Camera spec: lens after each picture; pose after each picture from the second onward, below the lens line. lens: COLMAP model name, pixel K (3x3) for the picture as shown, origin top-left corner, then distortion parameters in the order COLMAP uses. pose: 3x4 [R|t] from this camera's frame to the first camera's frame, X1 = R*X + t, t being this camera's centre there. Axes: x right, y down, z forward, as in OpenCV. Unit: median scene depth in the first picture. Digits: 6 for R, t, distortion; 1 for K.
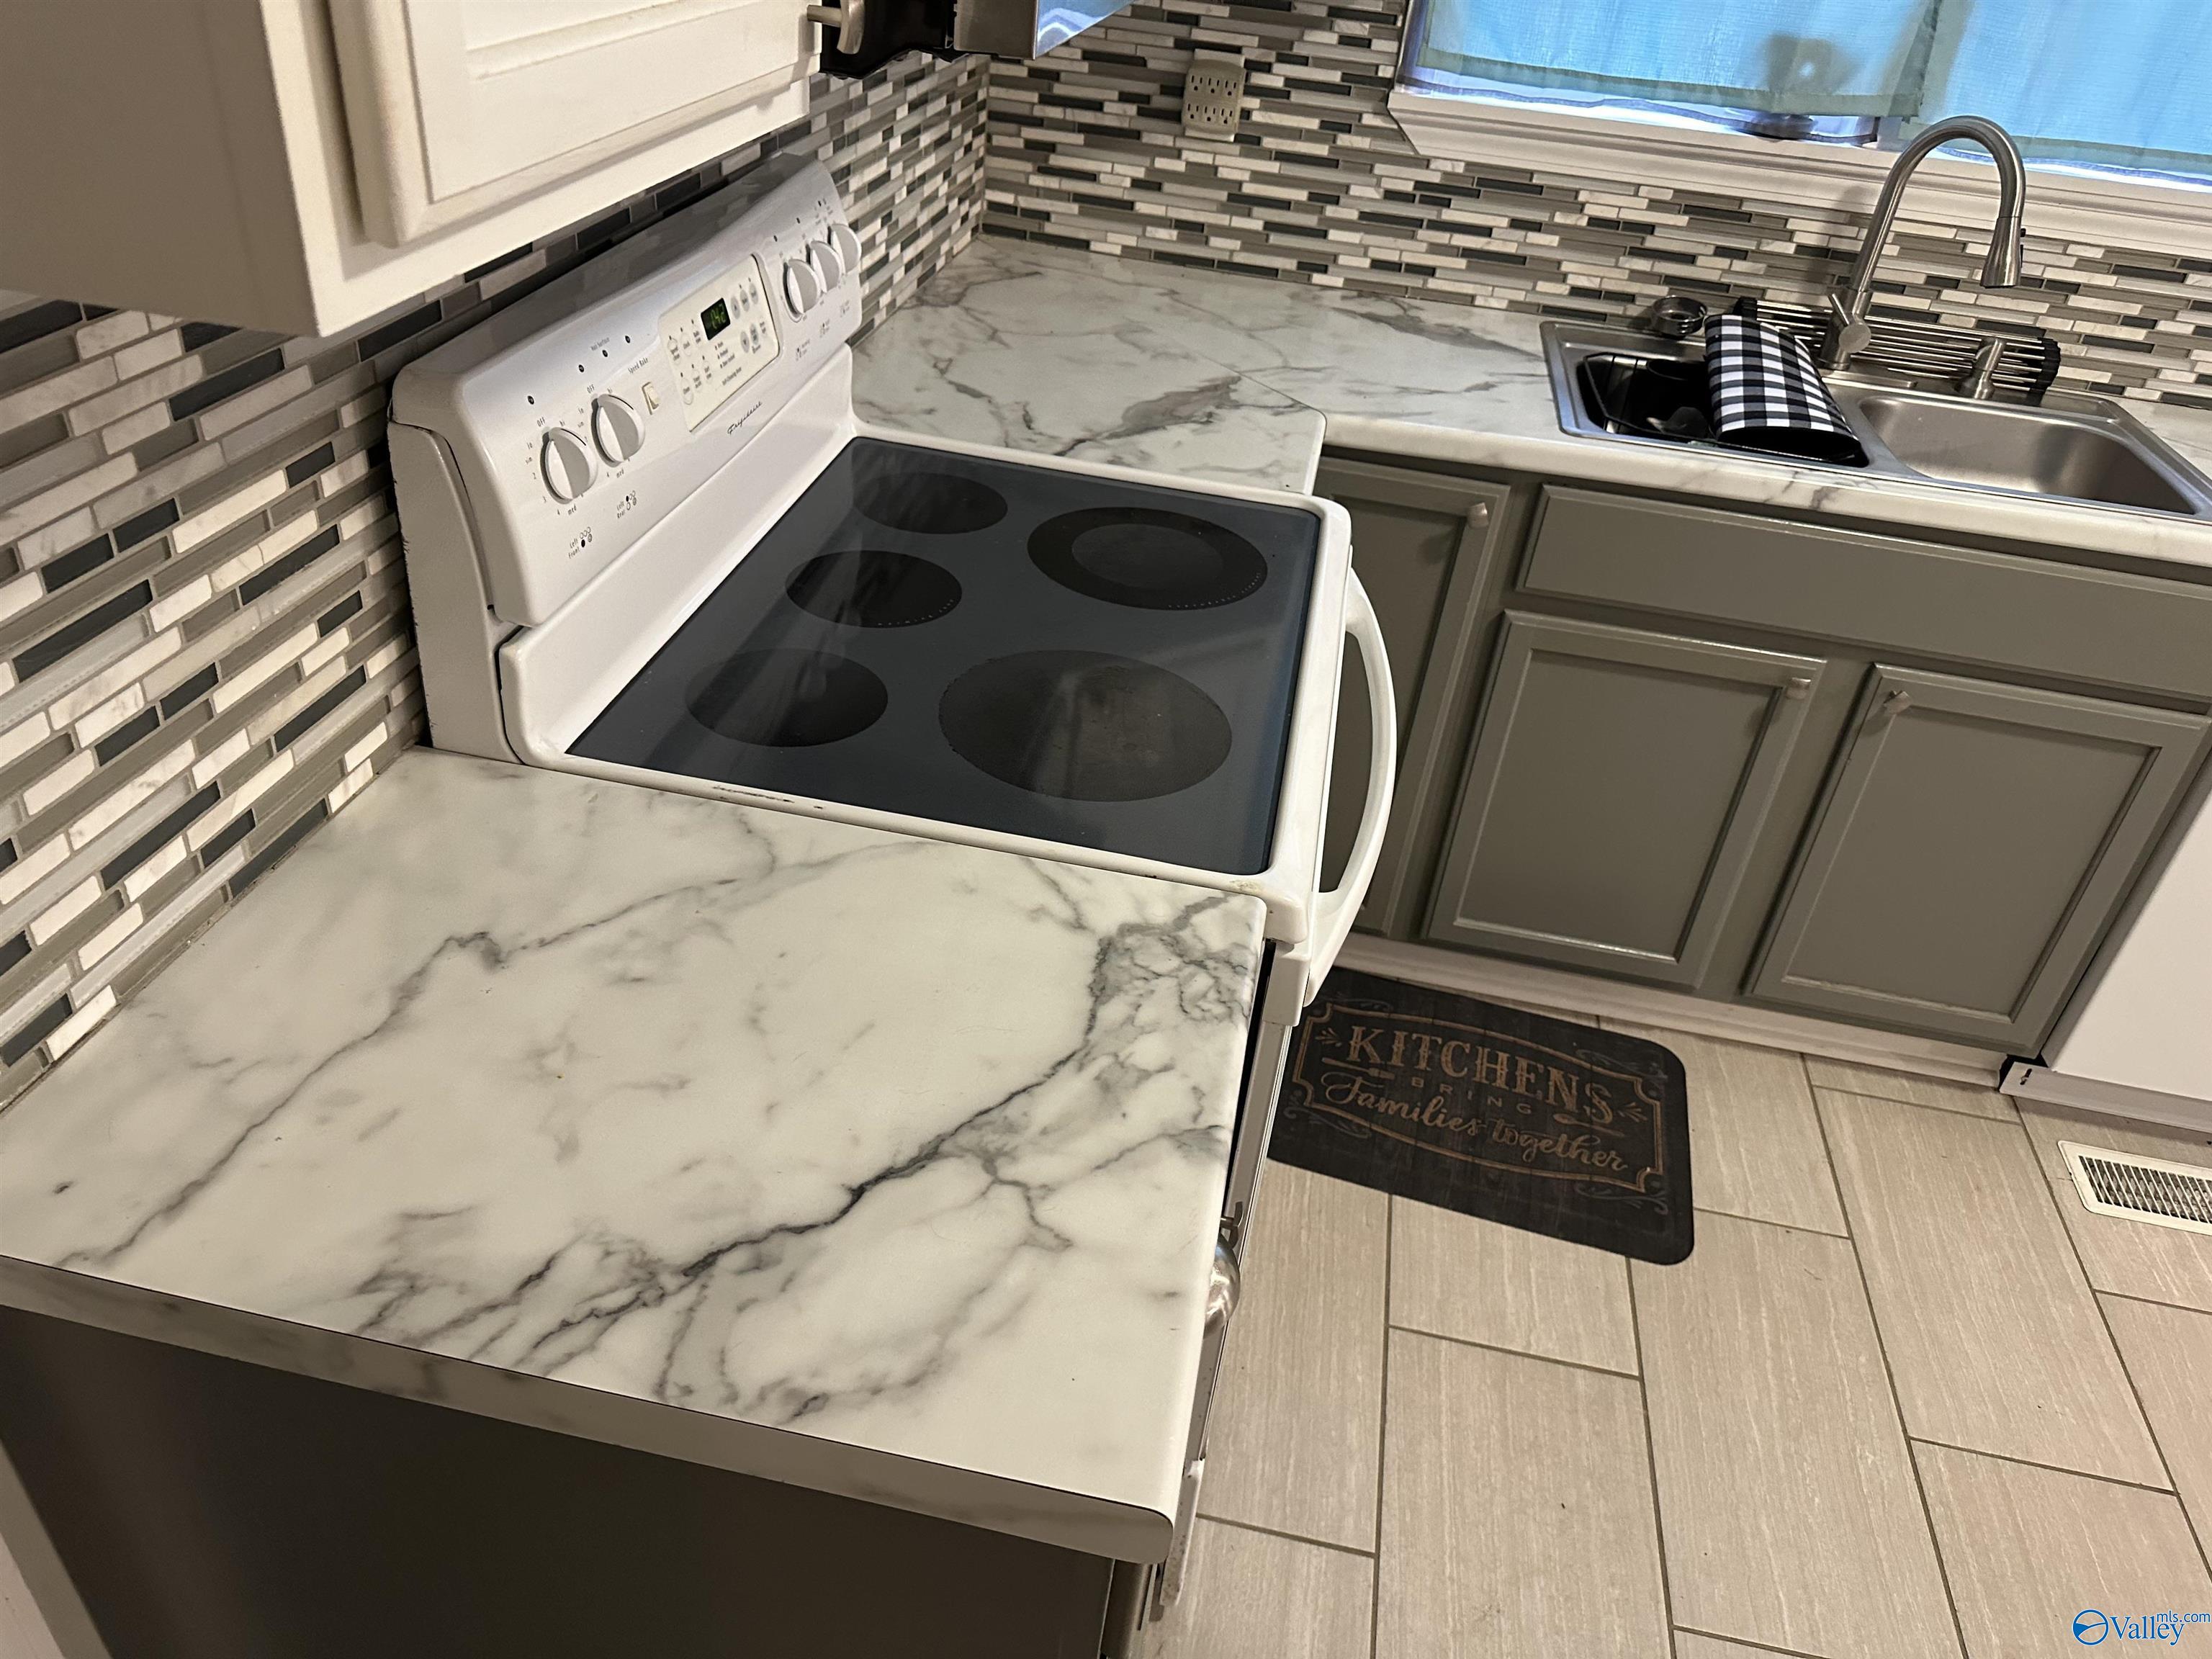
lens RADIAL K [[1546.5, 0, 1114.5], [0, 1546.5, 848.3], [0, 0, 1]] dist [0.065406, -0.087257]
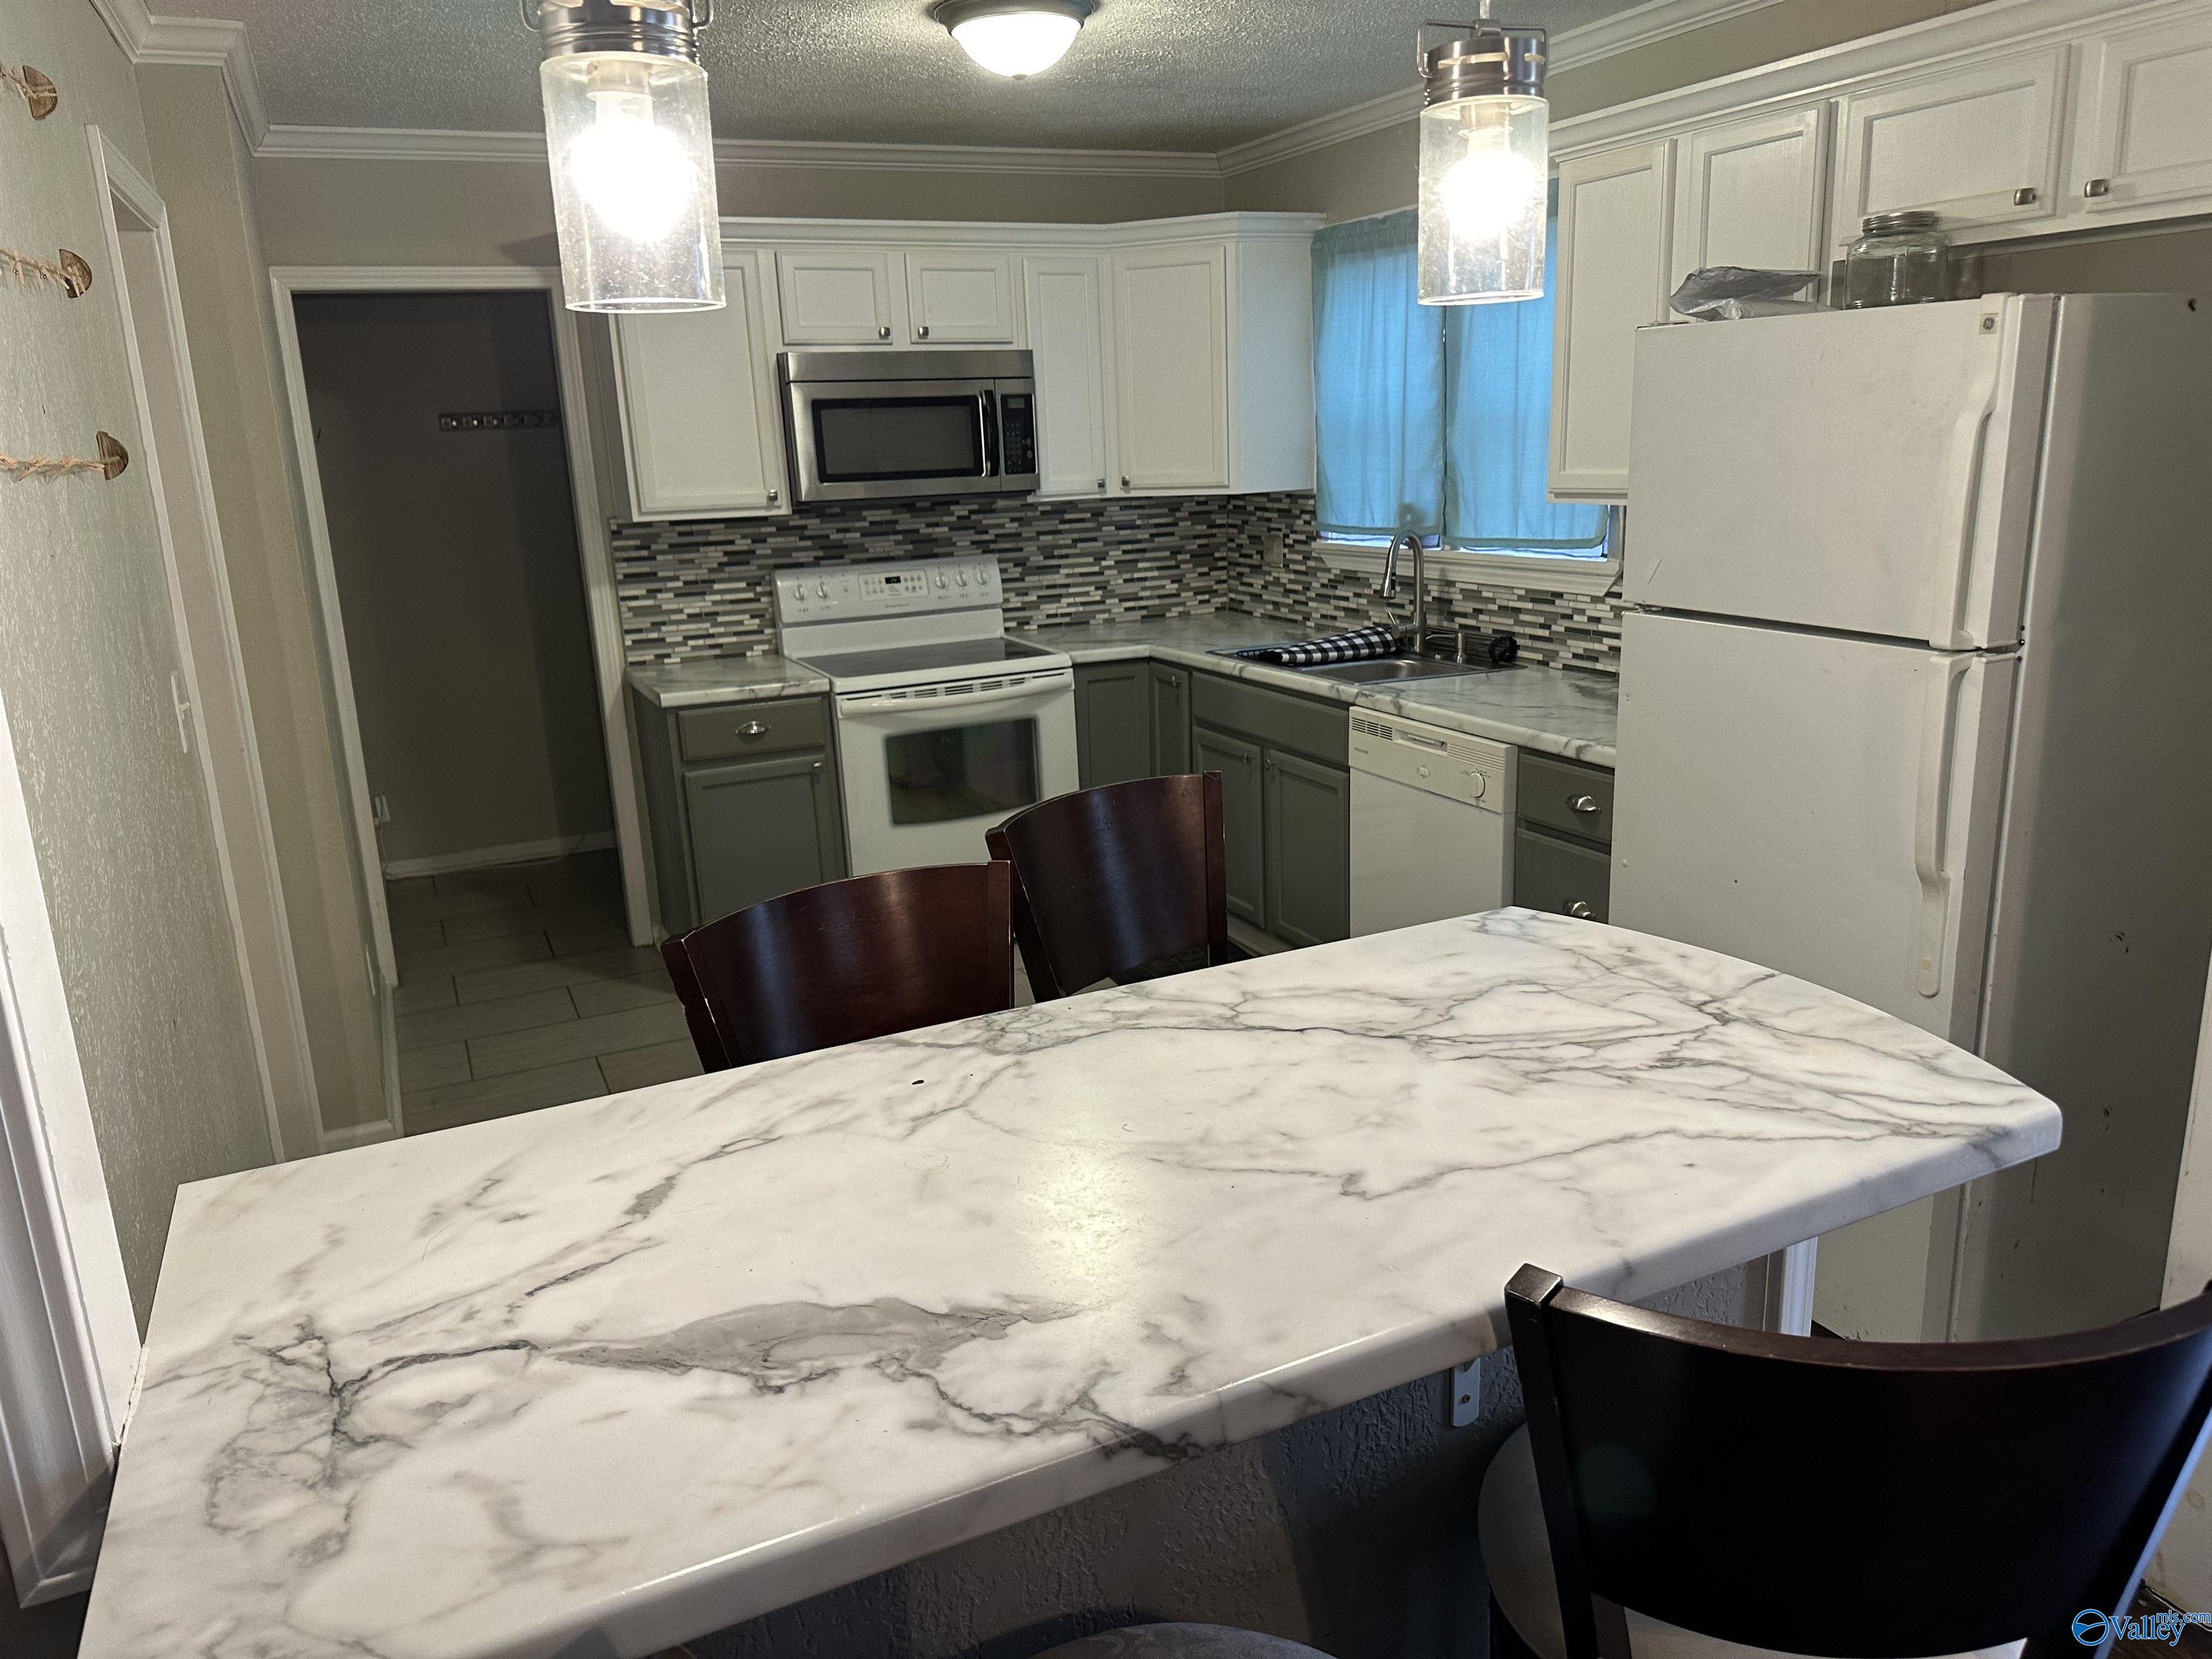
lens RADIAL K [[1546.5, 0, 1123.6], [0, 1546.5, 828.4], [0, 0, 1]] dist [0.065406, -0.087257]
pose [[0.579727, 0.090696, -0.809747, 2.049311], [-0.381289, 0.908461, -0.171226, 0.418088], [0.720094, 0.408012, 0.561241, -0.315734]]
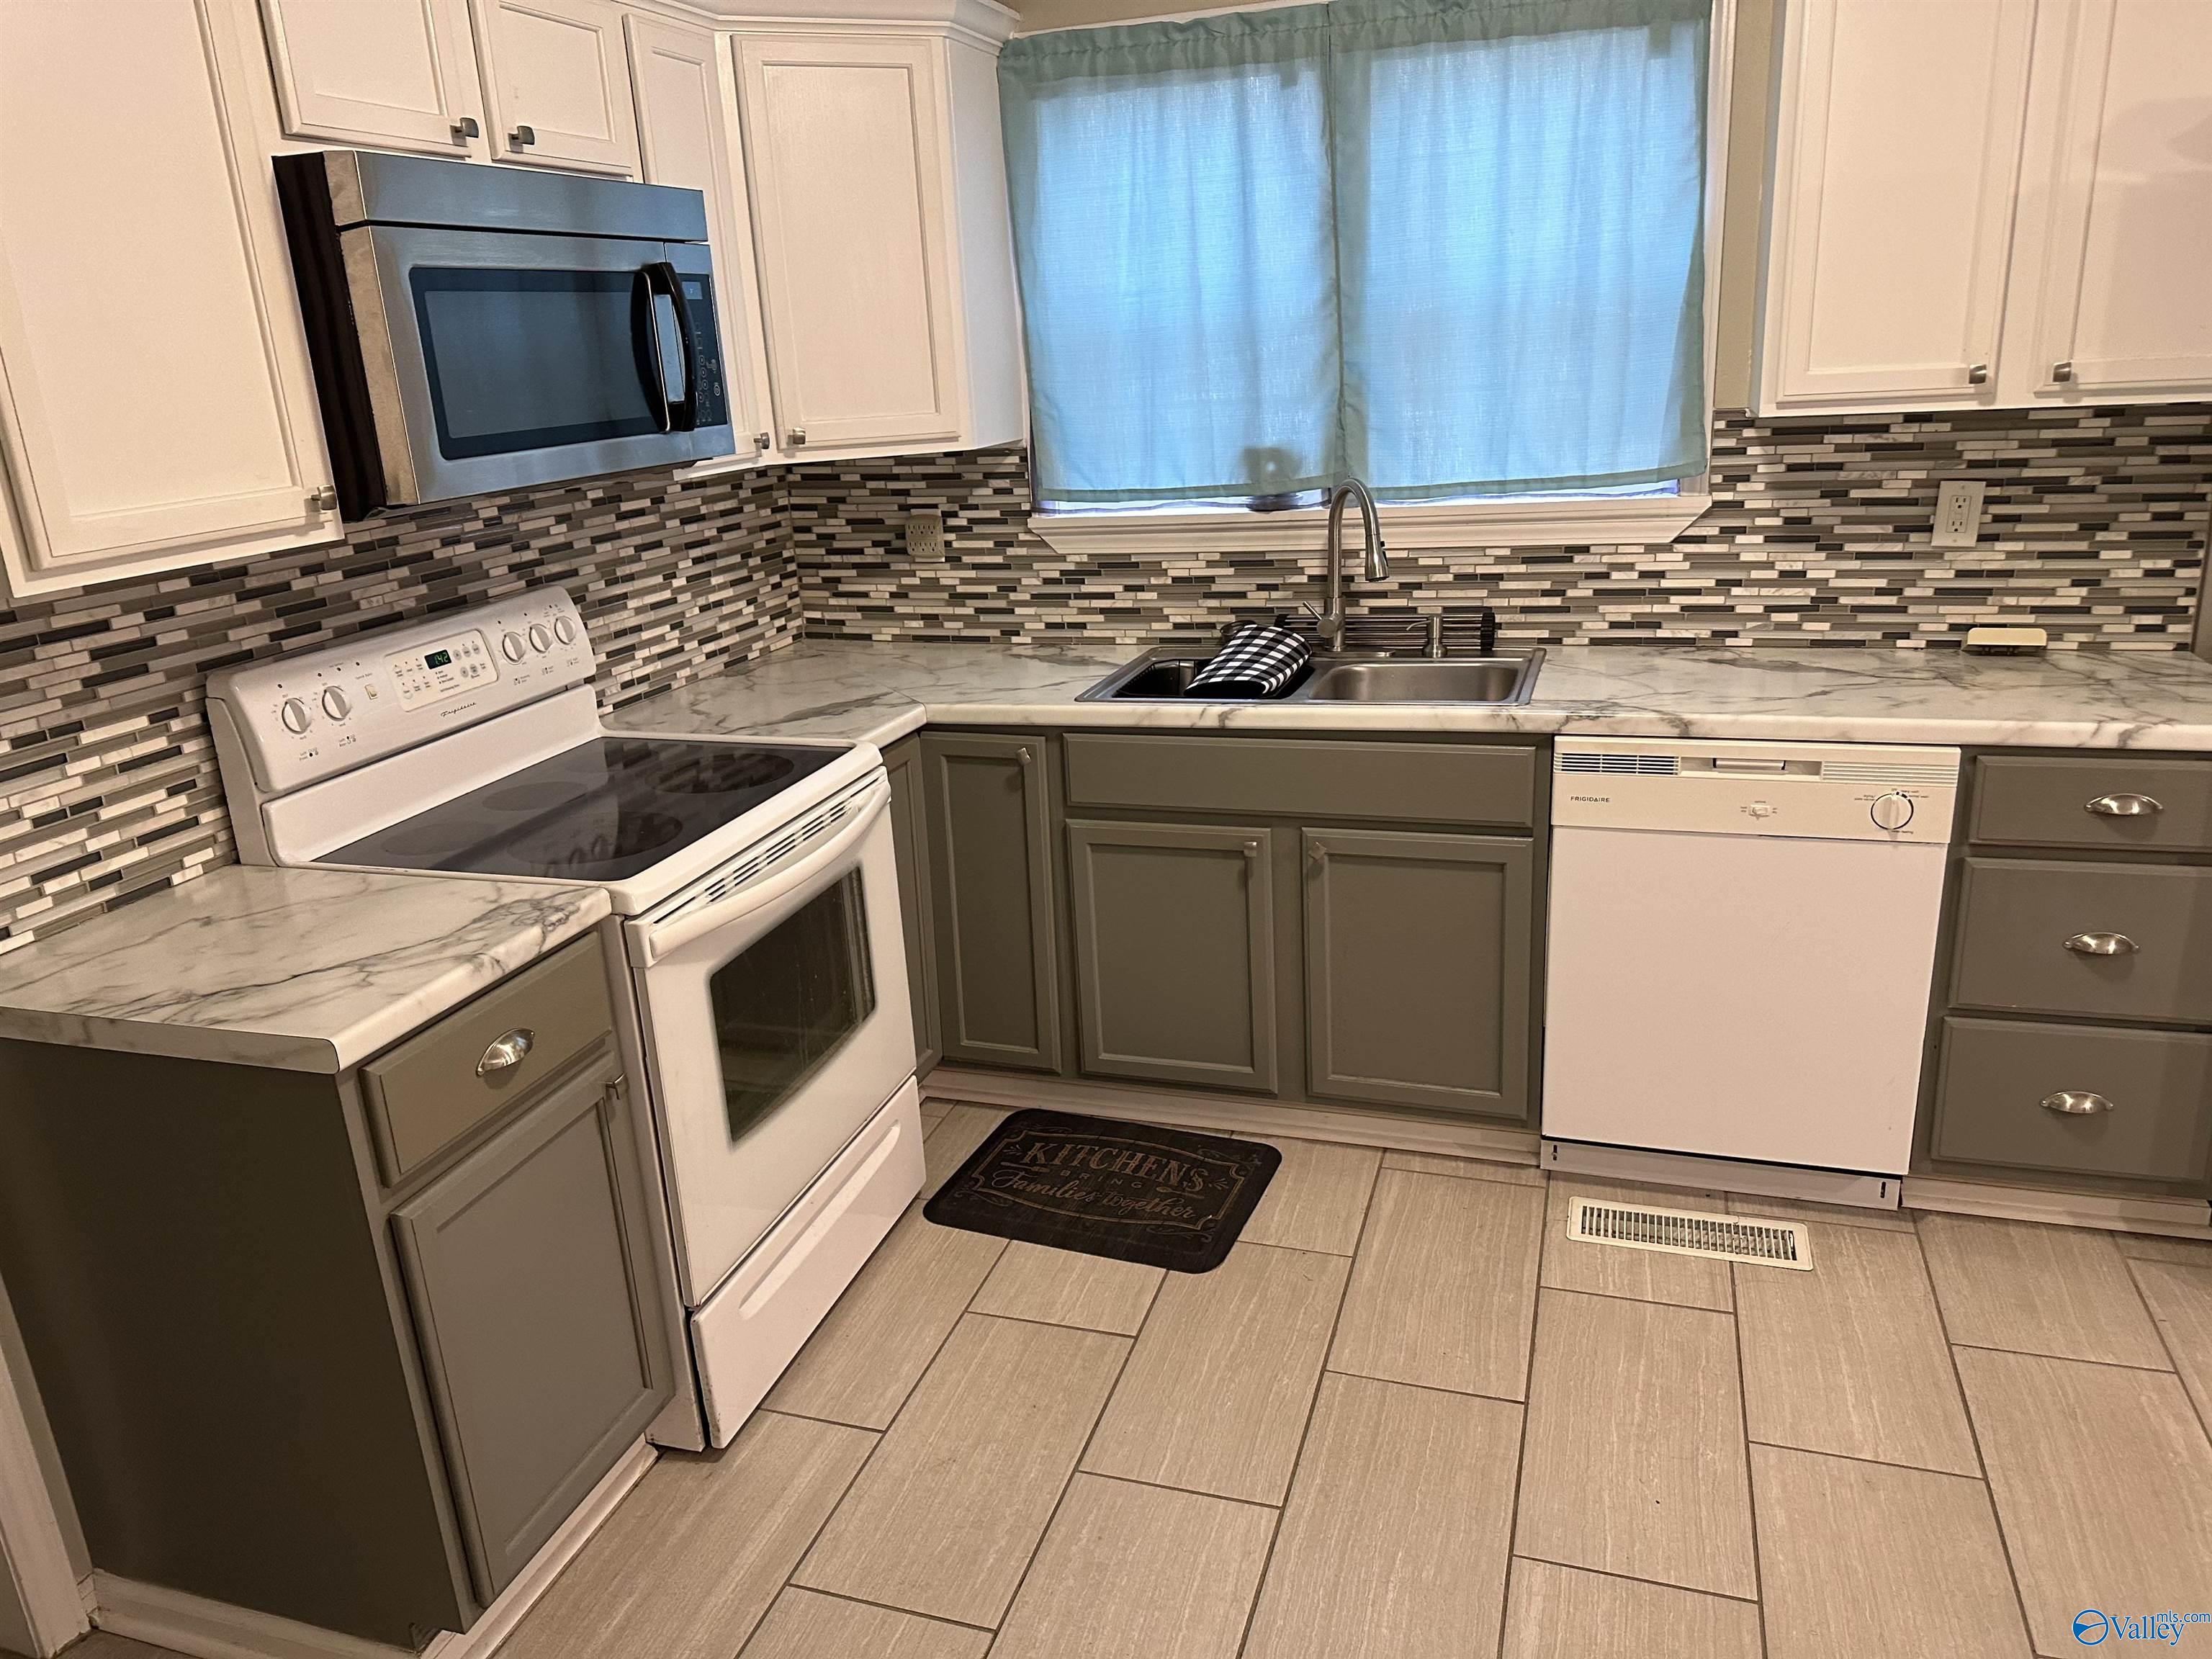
lens RADIAL K [[1546.5, 0, 1117.2], [0, 1546.5, 846.0], [0, 0, 1]] dist [0.065406, -0.087257]
pose [[0.980621, -0.096473, -0.170515, 0.535266], [0.044460, 0.957230, -0.285892, 0.285617], [0.190803, 0.272770, 0.942969, -0.357520]]
